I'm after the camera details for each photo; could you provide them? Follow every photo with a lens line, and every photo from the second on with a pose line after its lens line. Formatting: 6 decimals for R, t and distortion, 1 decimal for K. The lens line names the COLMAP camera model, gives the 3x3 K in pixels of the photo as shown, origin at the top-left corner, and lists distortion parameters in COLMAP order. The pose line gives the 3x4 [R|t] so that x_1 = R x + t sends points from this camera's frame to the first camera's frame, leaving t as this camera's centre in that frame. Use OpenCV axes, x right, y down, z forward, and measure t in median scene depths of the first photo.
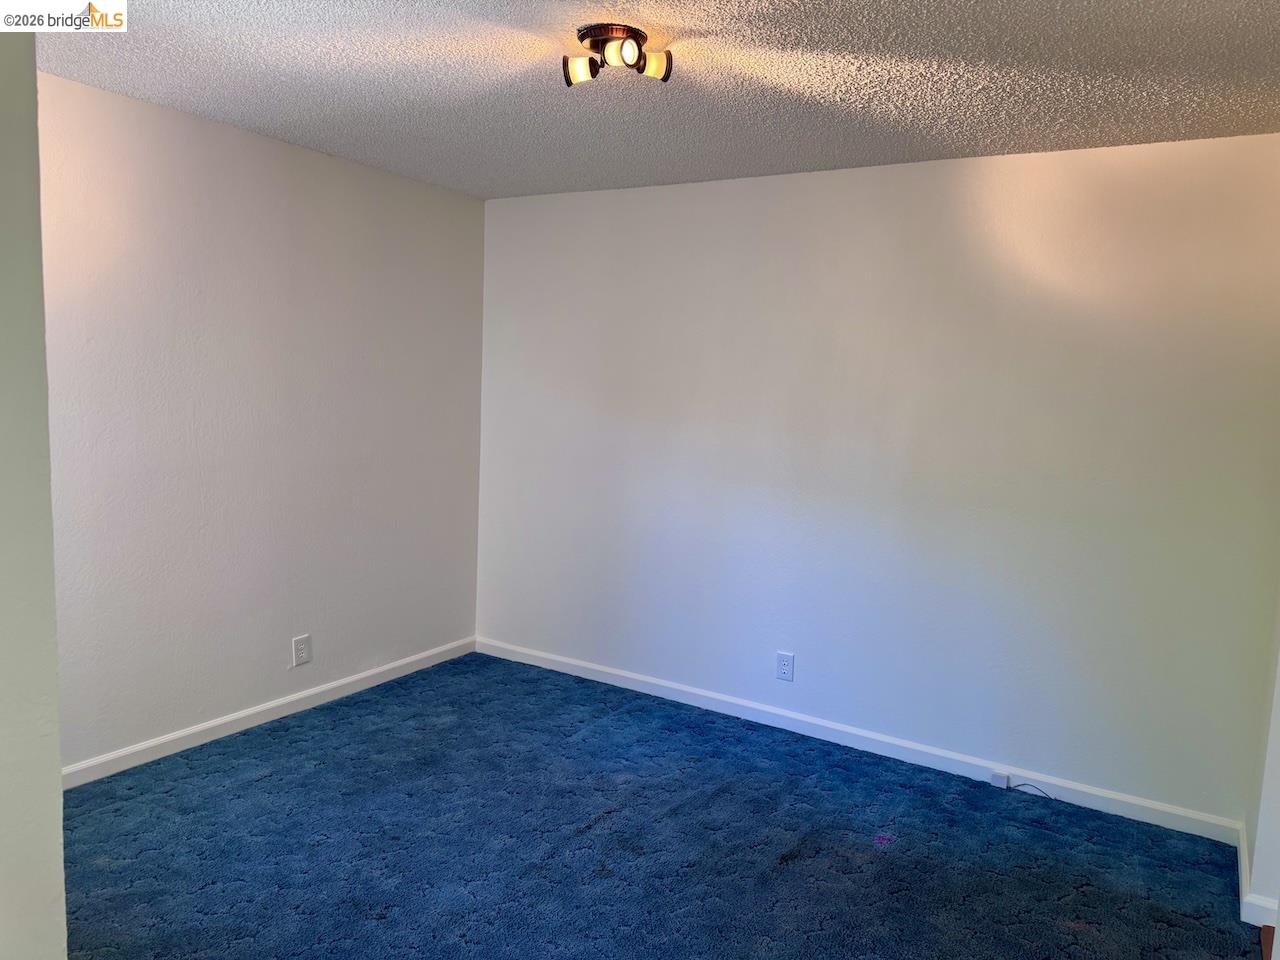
lens RADIAL K [[910.0, 0, 633.5], [0, 910.0, 477.8], [0, 0, 1]] dist [0.043523, -0.048344]
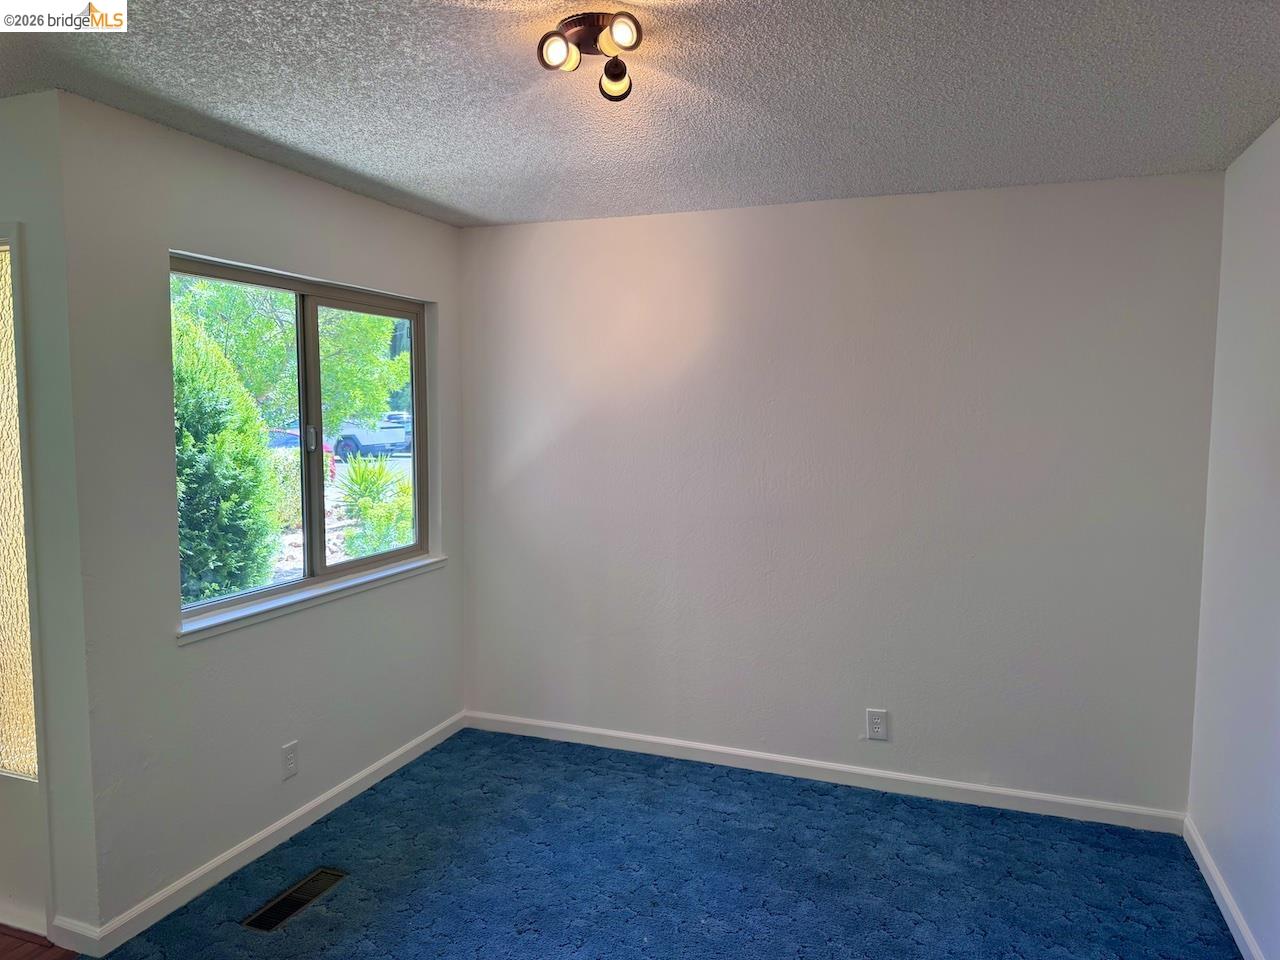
lens RADIAL K [[910.0, 0, 634.6], [0, 910.0, 482.0], [0, 0, 1]] dist [0.043523, -0.048344]
pose [[0.196578, 0.042055, -0.979586, 0.534611], [-0.102827, 0.994455, 0.022058, -0.058607], [0.975081, 0.096391, 0.199813, 0.585579]]
